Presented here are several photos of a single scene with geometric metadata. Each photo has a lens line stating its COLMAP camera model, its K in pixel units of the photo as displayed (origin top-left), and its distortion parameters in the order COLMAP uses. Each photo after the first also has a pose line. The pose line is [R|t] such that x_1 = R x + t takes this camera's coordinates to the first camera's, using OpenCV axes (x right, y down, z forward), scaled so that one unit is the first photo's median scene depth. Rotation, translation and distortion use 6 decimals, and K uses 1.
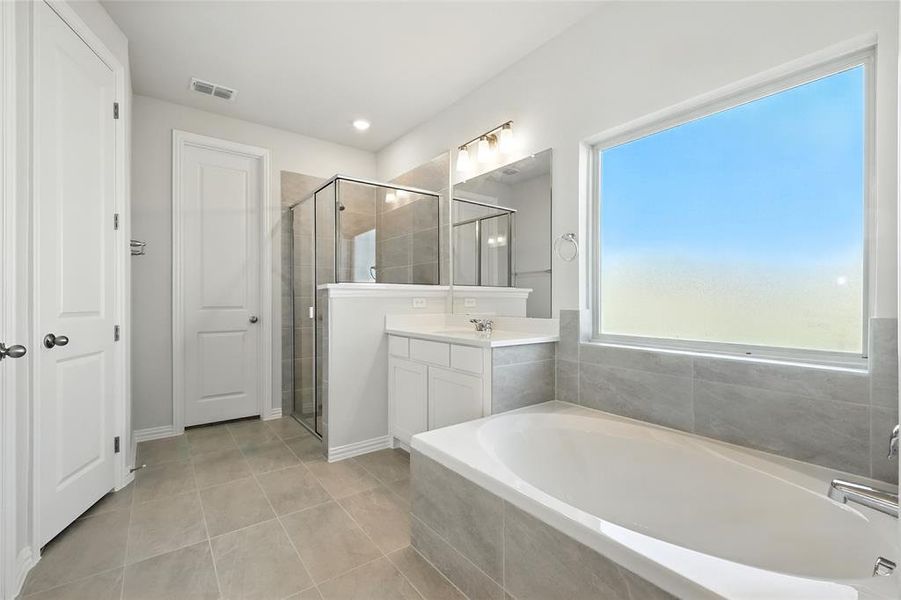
lens RADIAL K [[396.1, 0, 454.9], [0, 396.1, 298.4], [0, 0, 1]] dist [0.011132, -0.001646]
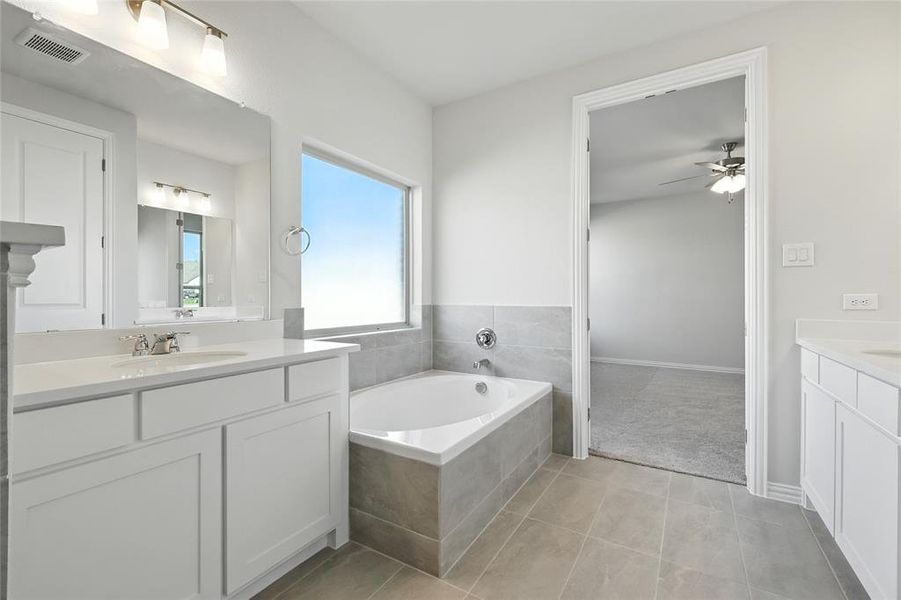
lens RADIAL K [[396.1, 0, 445.9], [0, 396.1, 298.4], [0, 0, 1]] dist [0.011132, -0.001646]
pose [[-0.372208, -0.001161, 0.928148, -0.551237], [-0.003392, 0.999994, -0.000109, 0.003450], [-0.928143, -0.003189, -0.372210, 0.788989]]
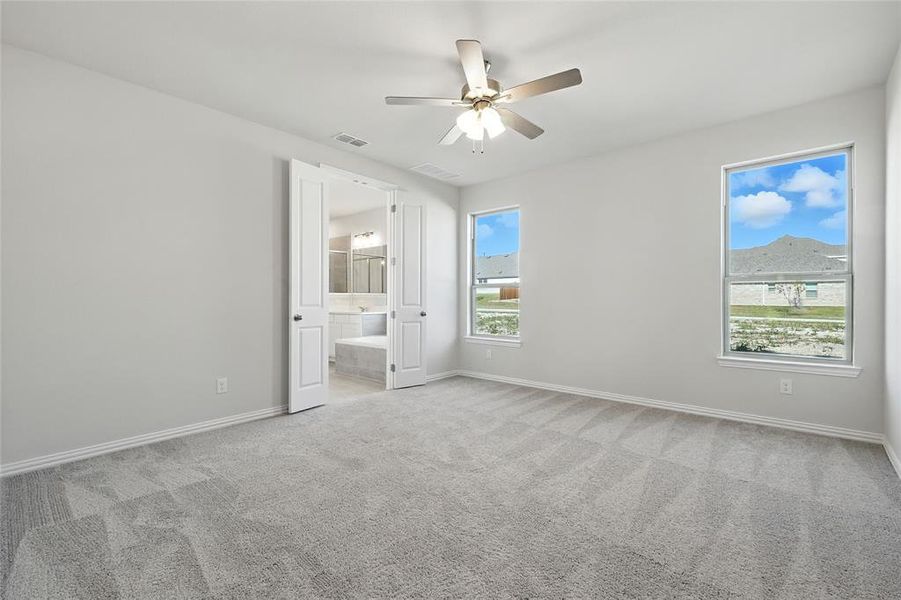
lens RADIAL K [[396.1, 0, 452.4], [0, 396.1, 298.5], [0, 0, 1]] dist [0.011132, -0.001646]
pose [[0.981541, -0.004628, 0.191198, 0.135287], [0.004629, 0.999989, 0.000442, 0.001290], [-0.191198, 0.000451, 0.981551, -1.519622]]
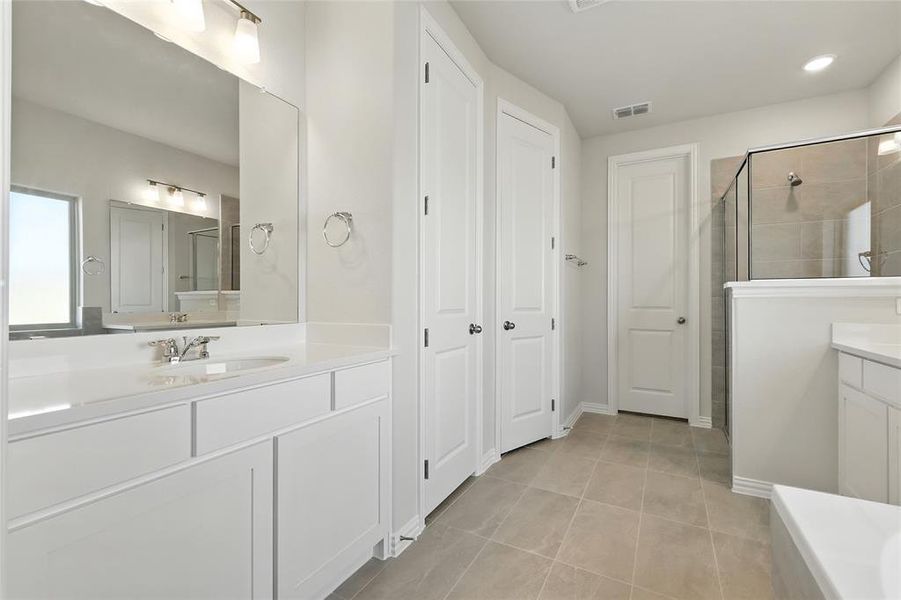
lens RADIAL K [[396.1, 0, 451.9], [0, 396.1, 298.9], [0, 0, 1]] dist [0.011132, -0.001646]
pose [[0.416035, 0.000323, -0.909349, 0.190904], [-0.001682, 0.999998, -0.000414, 0.001258], [0.909347, 0.001702, 0.416034, 0.087267]]
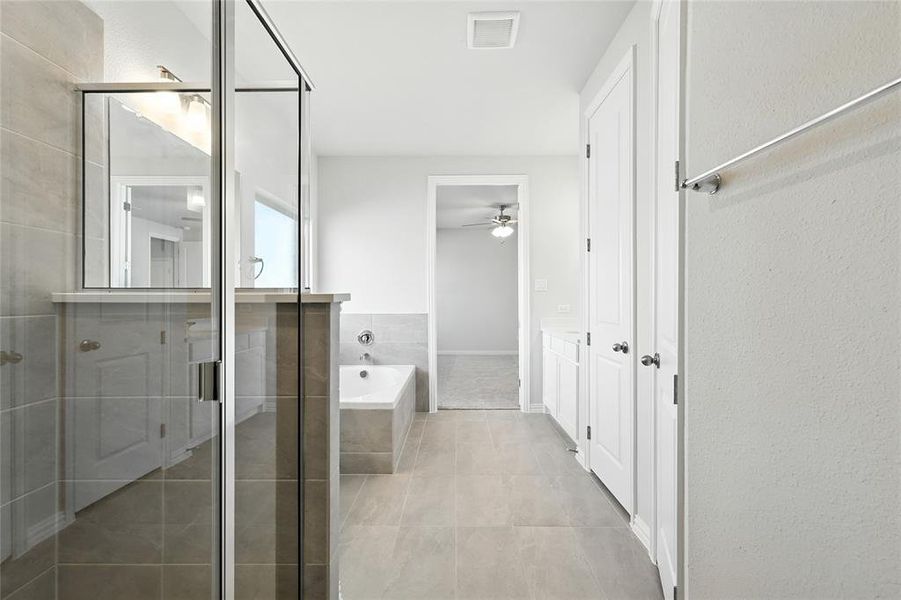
lens RADIAL K [[396.1, 0, 450.8], [0, 396.1, 294.2], [0, 0, 1]] dist [0.011132, -0.001646]
pose [[-0.792840, 0.010973, 0.609331, -0.717292], [0.001092, 0.999862, -0.016585, -0.021659], [-0.609429, -0.012484, -0.792742, 1.229661]]
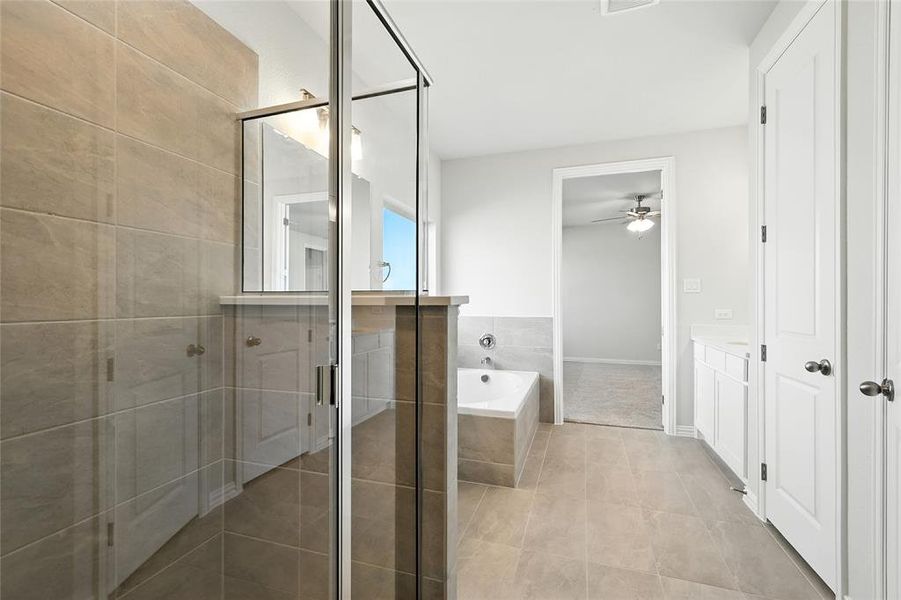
lens RADIAL K [[396.1, 0, 450.7], [0, 396.1, 301.8], [0, 0, 1]] dist [0.011132, -0.001646]
pose [[-0.569784, 0.002401, 0.821791, -0.680054], [-0.001953, 0.999989, -0.004275, -0.022393], [-0.821792, -0.004041, -0.569773, 1.188290]]
